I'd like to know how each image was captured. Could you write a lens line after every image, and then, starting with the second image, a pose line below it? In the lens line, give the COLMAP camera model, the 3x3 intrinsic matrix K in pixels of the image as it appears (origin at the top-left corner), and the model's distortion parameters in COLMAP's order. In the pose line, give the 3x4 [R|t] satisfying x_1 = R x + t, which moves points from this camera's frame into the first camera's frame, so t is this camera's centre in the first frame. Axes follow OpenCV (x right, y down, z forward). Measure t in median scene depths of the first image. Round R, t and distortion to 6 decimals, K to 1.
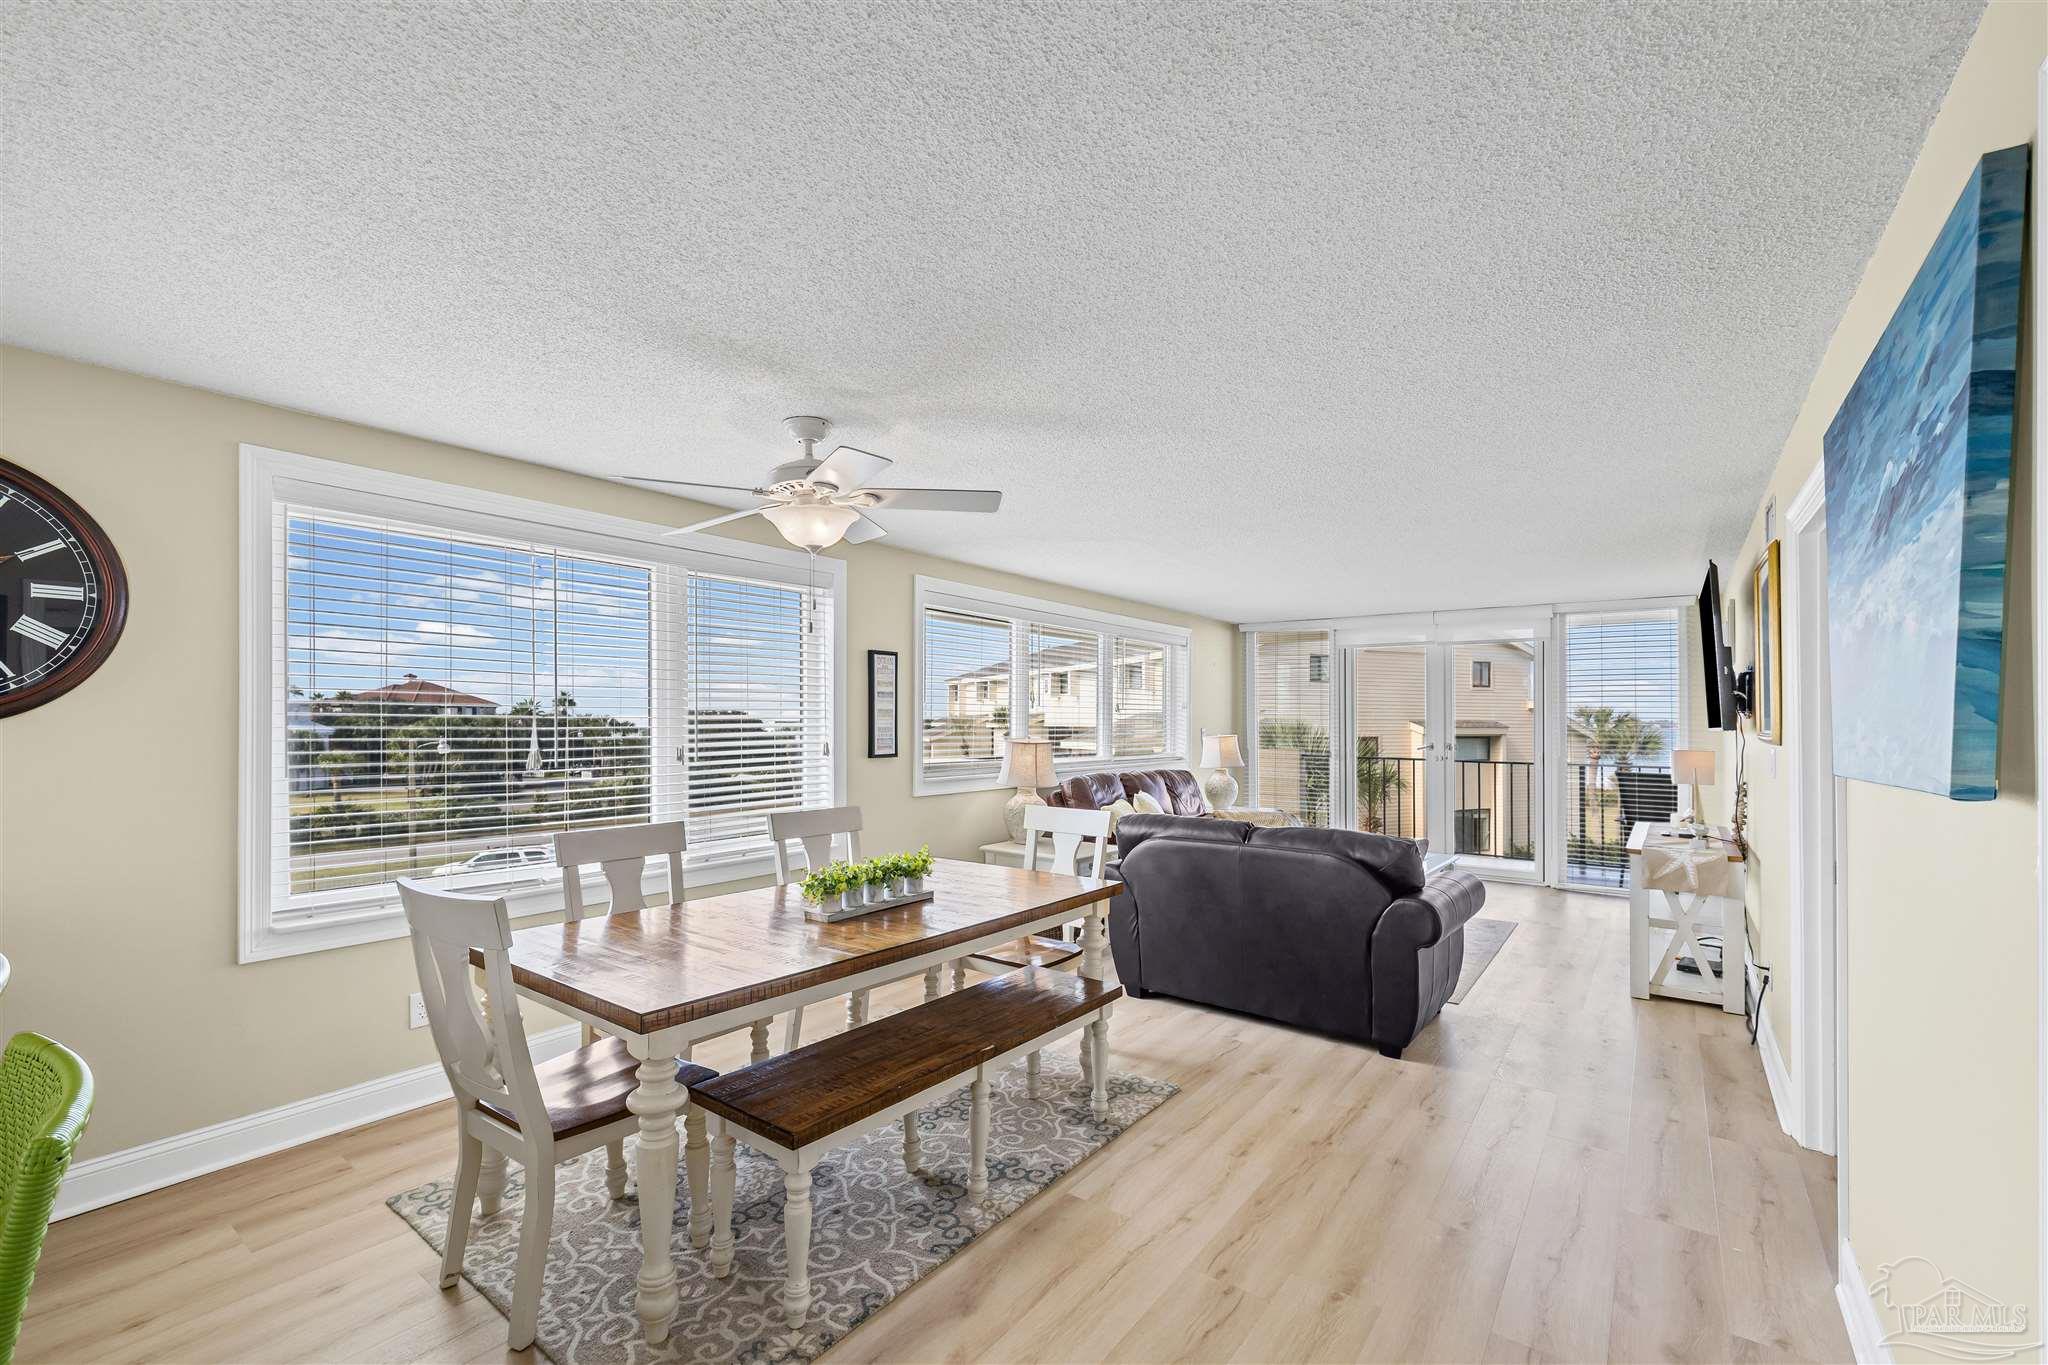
lens RADIAL K [[864.3, 0, 1012.6], [0, 864.3, 726.5], [0, 0, 1]] dist [-0.000505, 0.000059]
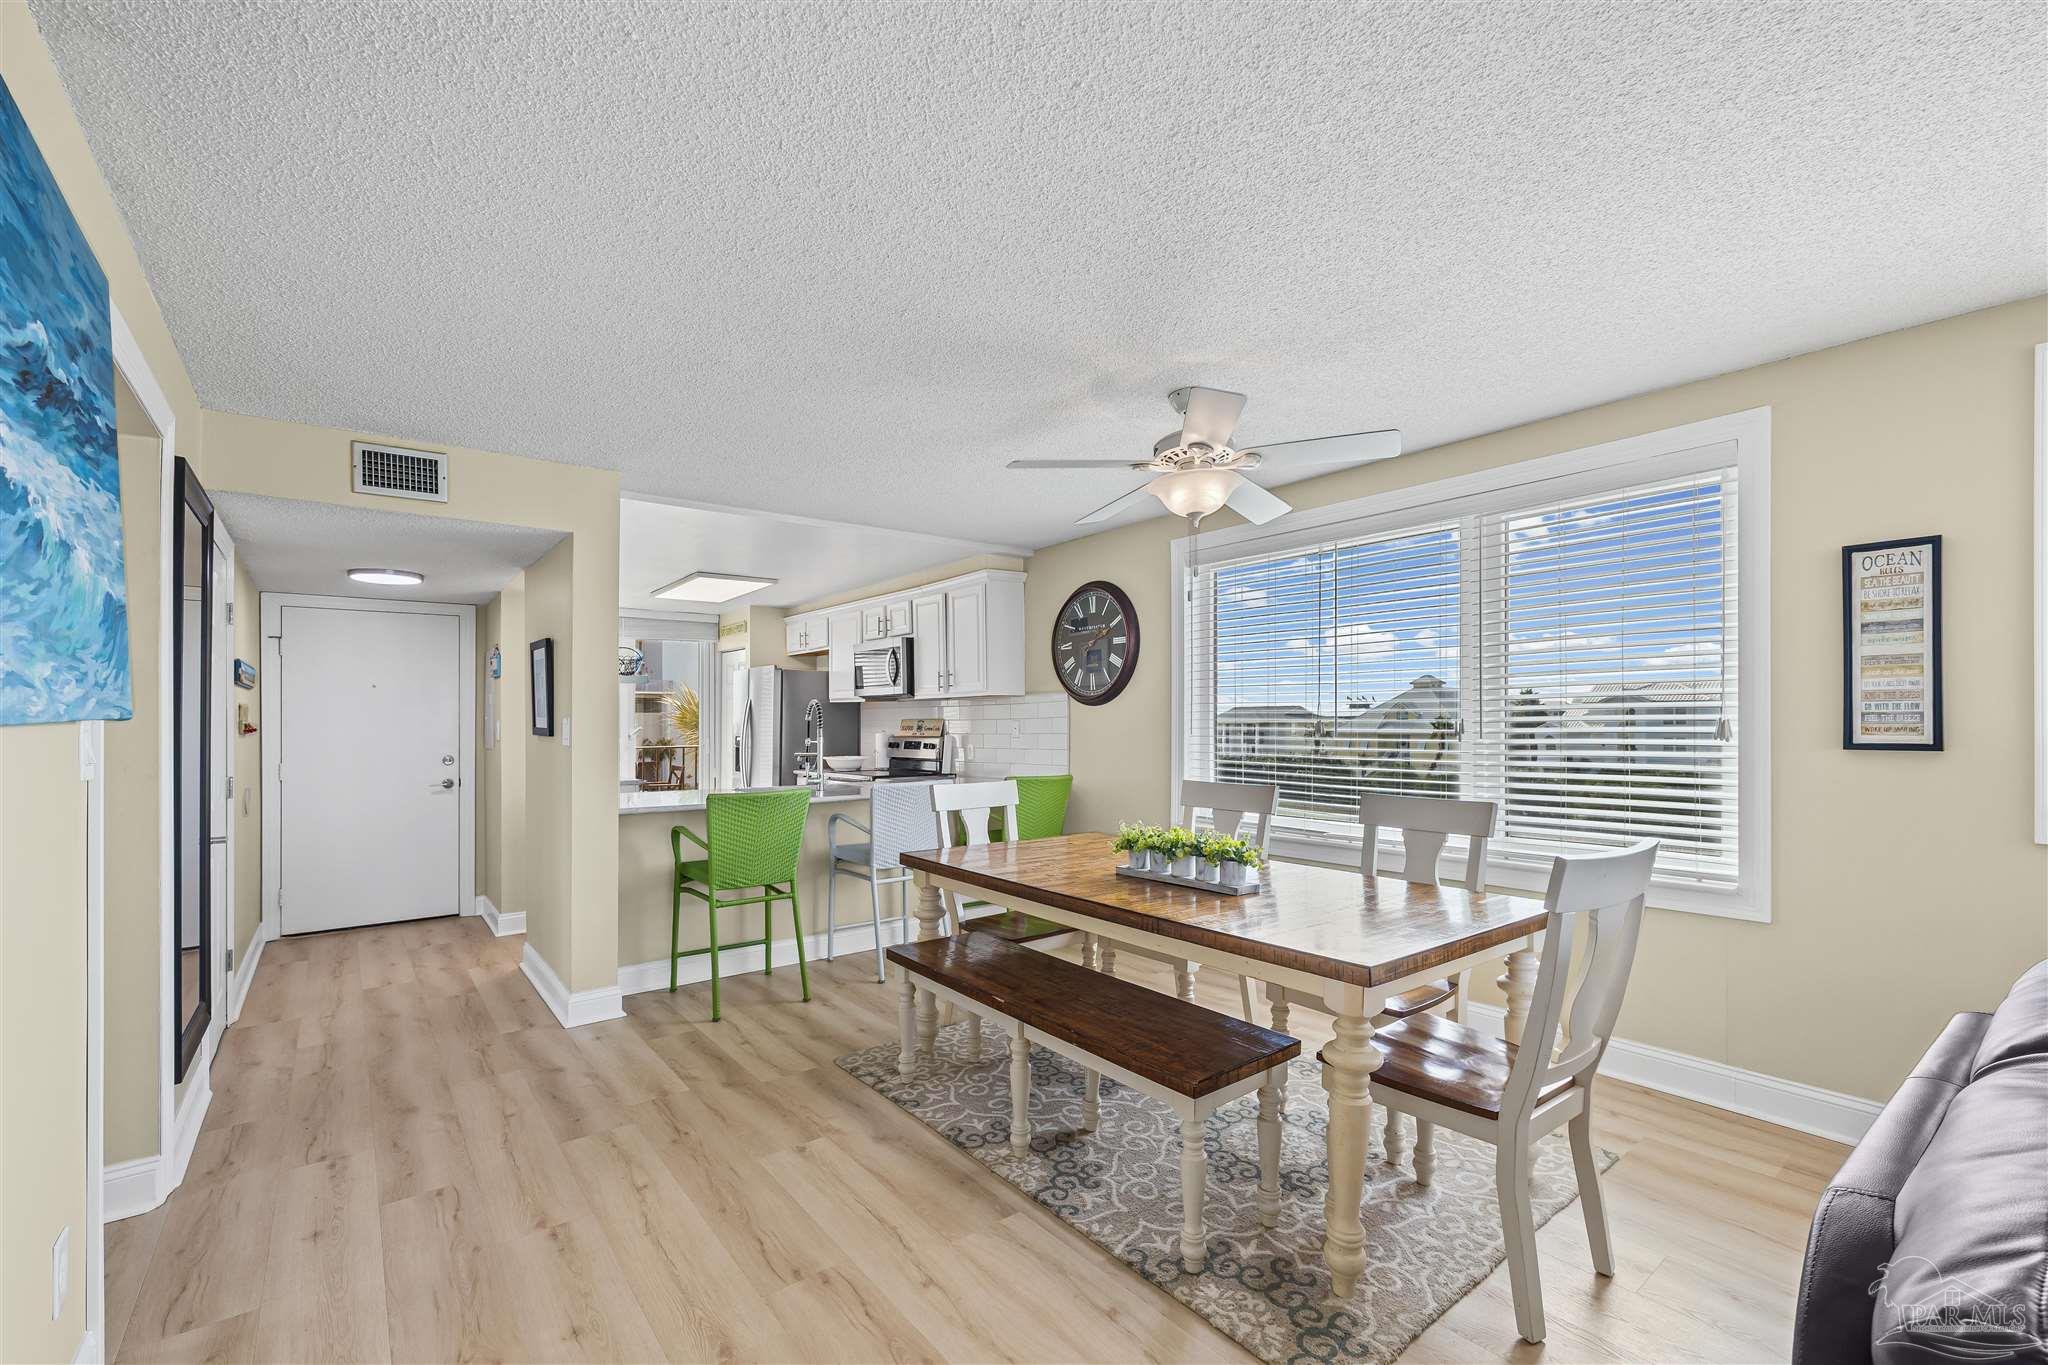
lens RADIAL K [[862.2, 0, 1018.3], [0, 862.2, 707.1], [0, 0, 1]] dist [0.003189, 0.000249]
pose [[-0.253938, -0.015604, -0.967095, 0.965064], [-0.001445, 0.999875, -0.015753, 0.039007], [0.967219, -0.002603, -0.253929, 1.277615]]
